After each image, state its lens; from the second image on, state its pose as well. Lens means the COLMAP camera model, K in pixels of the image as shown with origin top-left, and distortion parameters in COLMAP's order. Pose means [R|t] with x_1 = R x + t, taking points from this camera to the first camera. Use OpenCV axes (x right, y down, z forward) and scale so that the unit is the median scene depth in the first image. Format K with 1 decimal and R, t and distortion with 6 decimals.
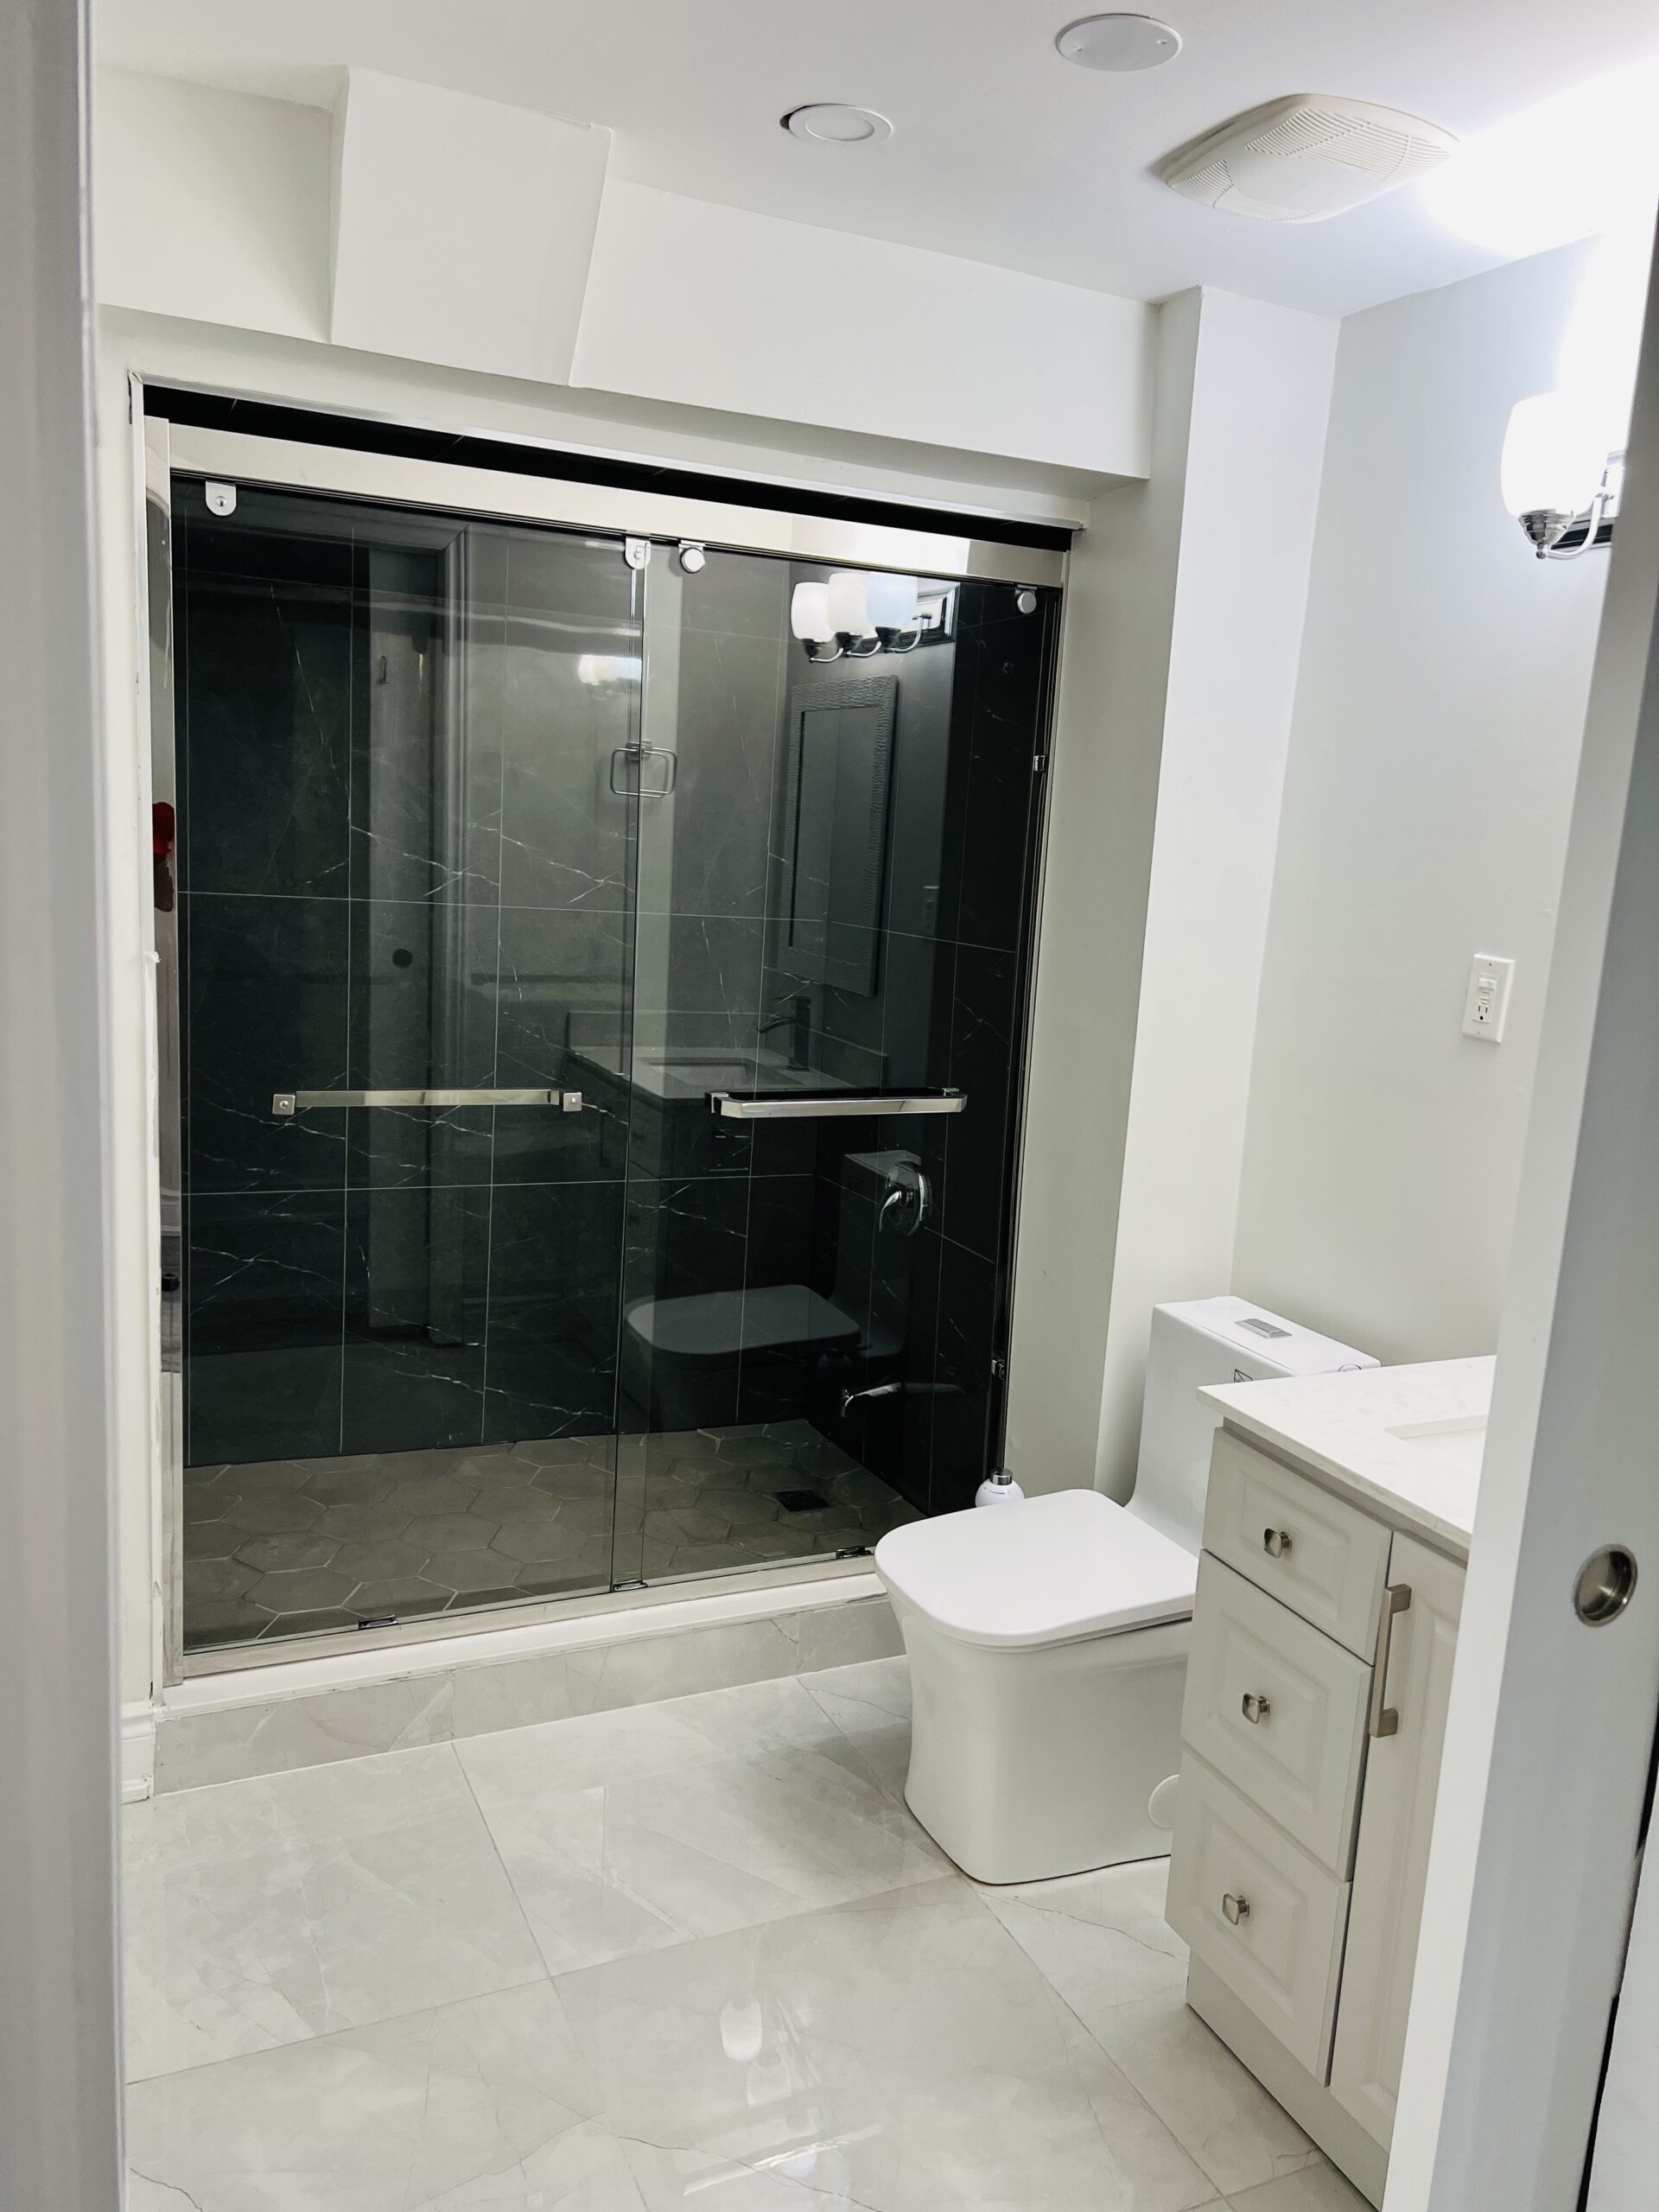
lens RADIAL K [[1667.7, 0, 834.5], [0, 1667.7, 1129.5], [0, 0, 1]] dist [0.076774, -0.117490]
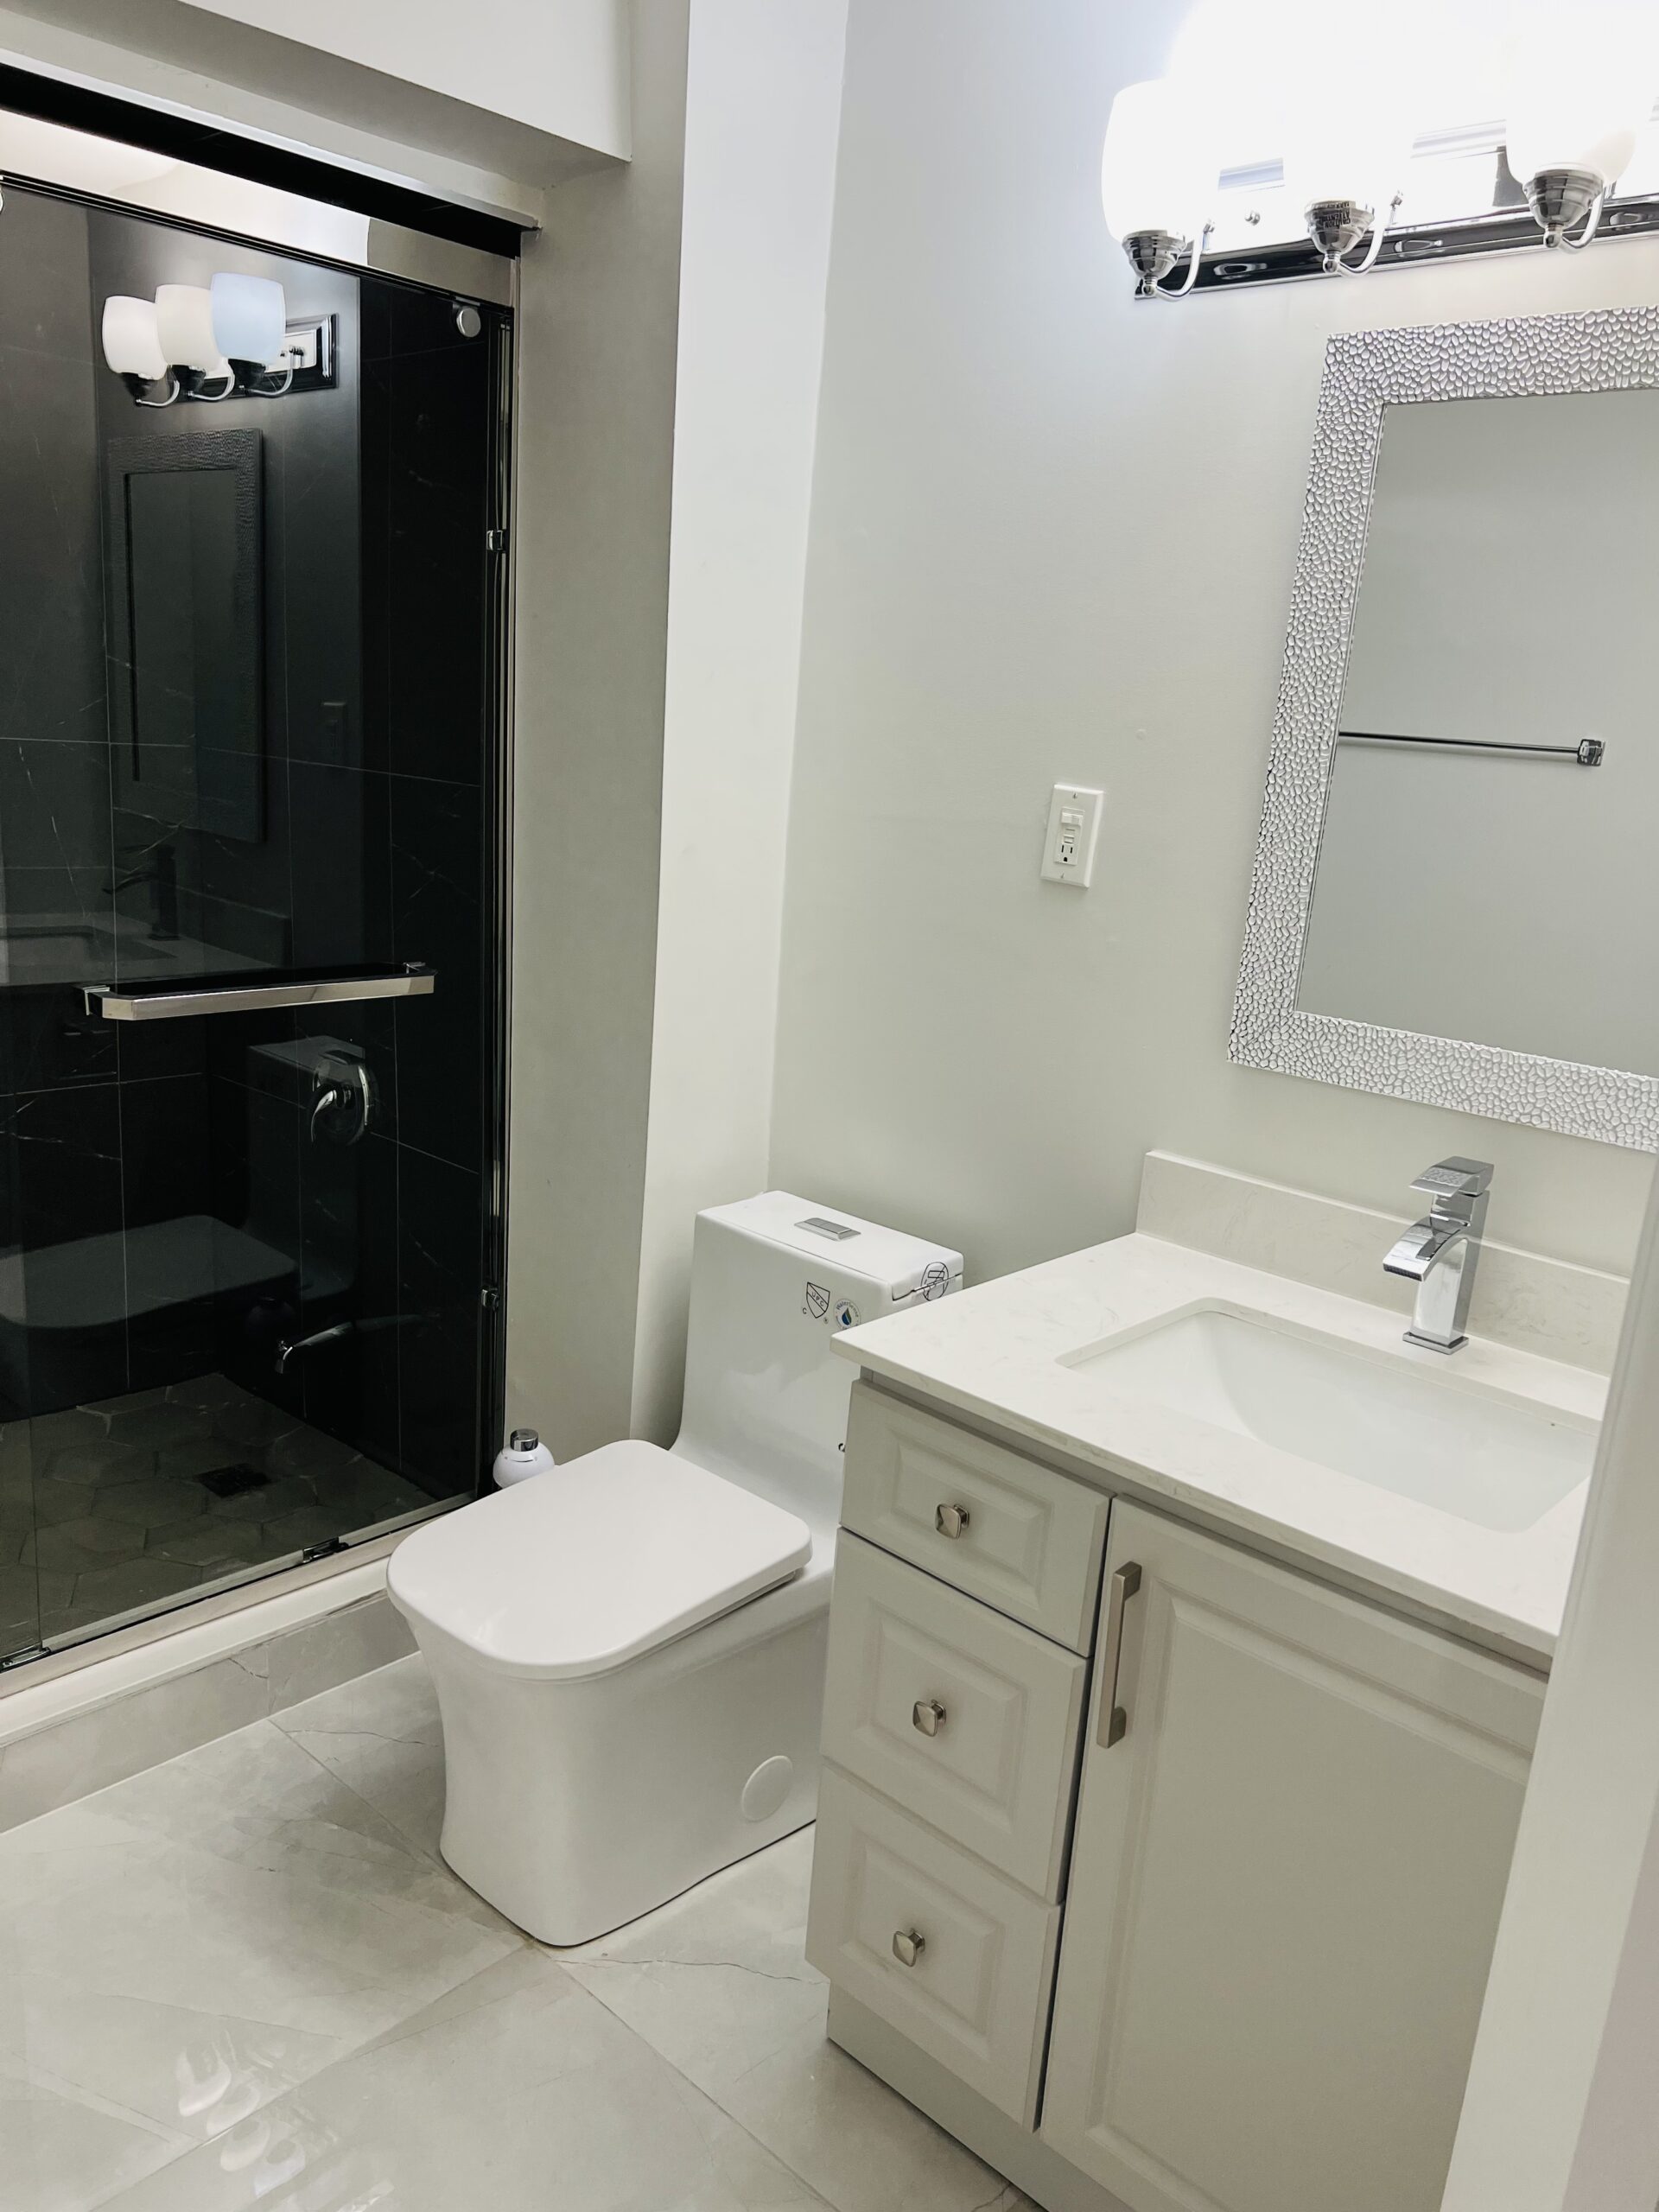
lens RADIAL K [[1667.7, 0, 834.5], [0, 1667.7, 1129.5], [0, 0, 1]] dist [0.076774, -0.117490]
pose [[0.923393, -0.088033, 0.373625, -0.051911], [0.051970, 0.993056, 0.105541, -0.020774], [-0.380321, -0.078039, 0.921556, 0.200308]]
